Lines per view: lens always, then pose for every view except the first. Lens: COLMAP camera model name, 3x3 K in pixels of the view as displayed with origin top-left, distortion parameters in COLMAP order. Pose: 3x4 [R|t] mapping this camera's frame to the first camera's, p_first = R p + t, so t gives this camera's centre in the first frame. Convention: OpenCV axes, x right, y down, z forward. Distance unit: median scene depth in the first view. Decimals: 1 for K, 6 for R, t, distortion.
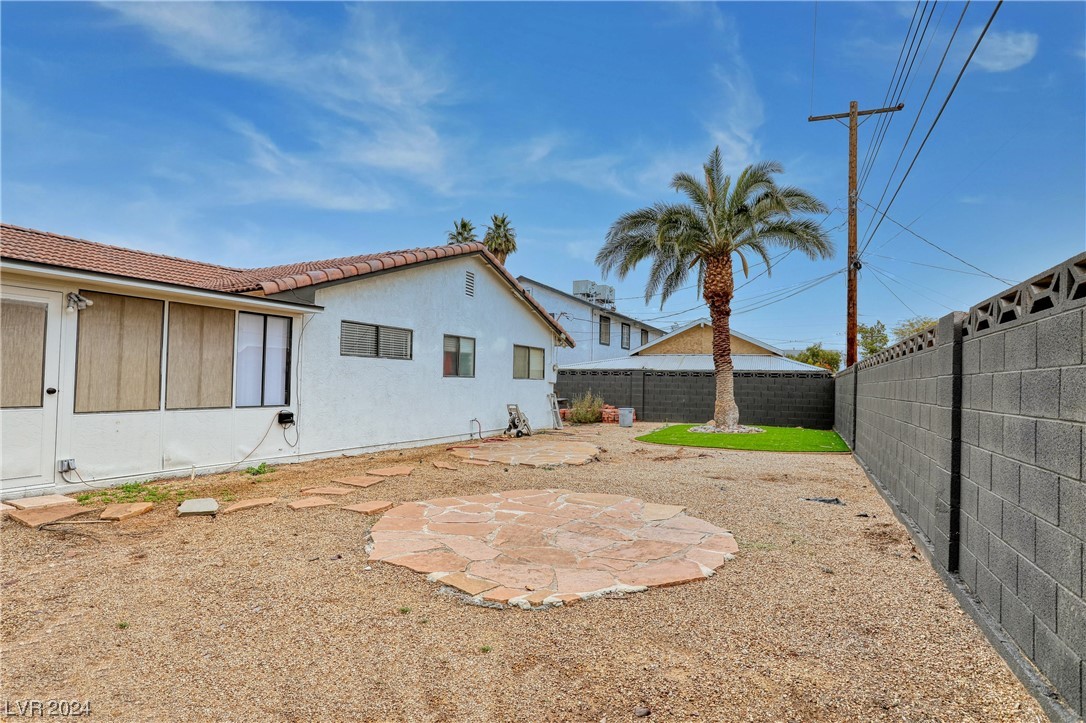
lens RADIAL K [[549.1, 0, 542.2], [0, 549.1, 367.0], [0, 0, 1]] dist [0.002109, -0.000058]
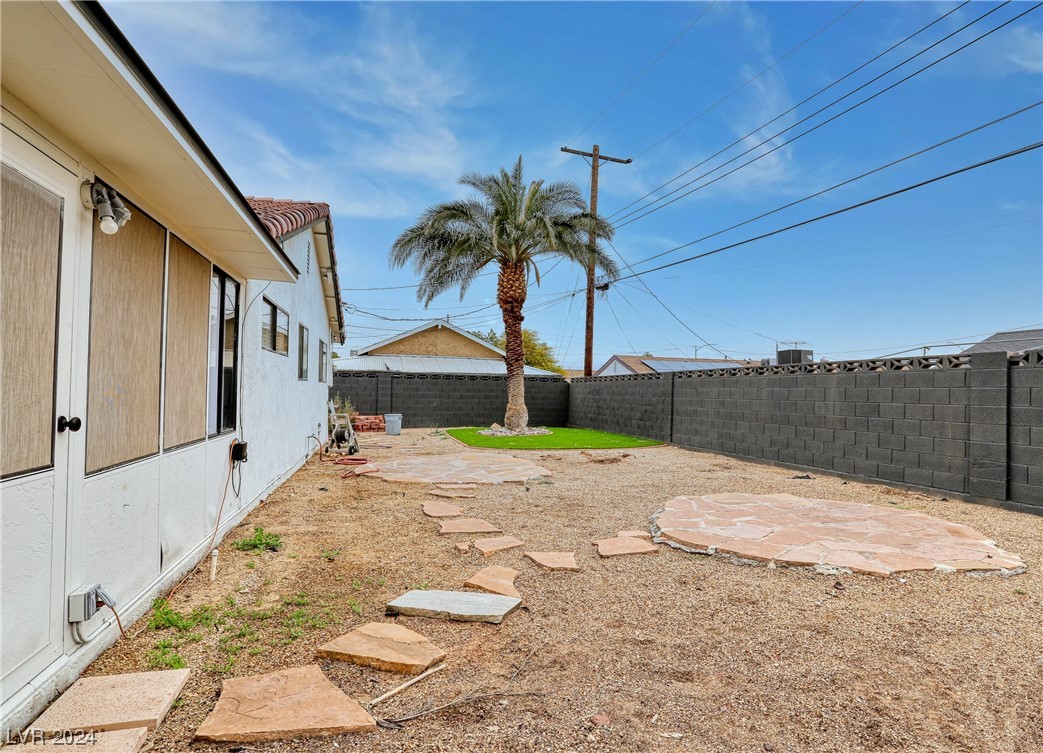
lens RADIAL K [[563.9, 0, 524.3], [0, 563.9, 377.9], [0, 0, 1]] dist [-0.006745, 0.000646]
pose [[0.773158, 0.009939, 0.634135, -0.324976], [-0.022412, 0.999681, 0.011656, -0.000374], [-0.633817, -0.023224, 0.773134, 0.174646]]
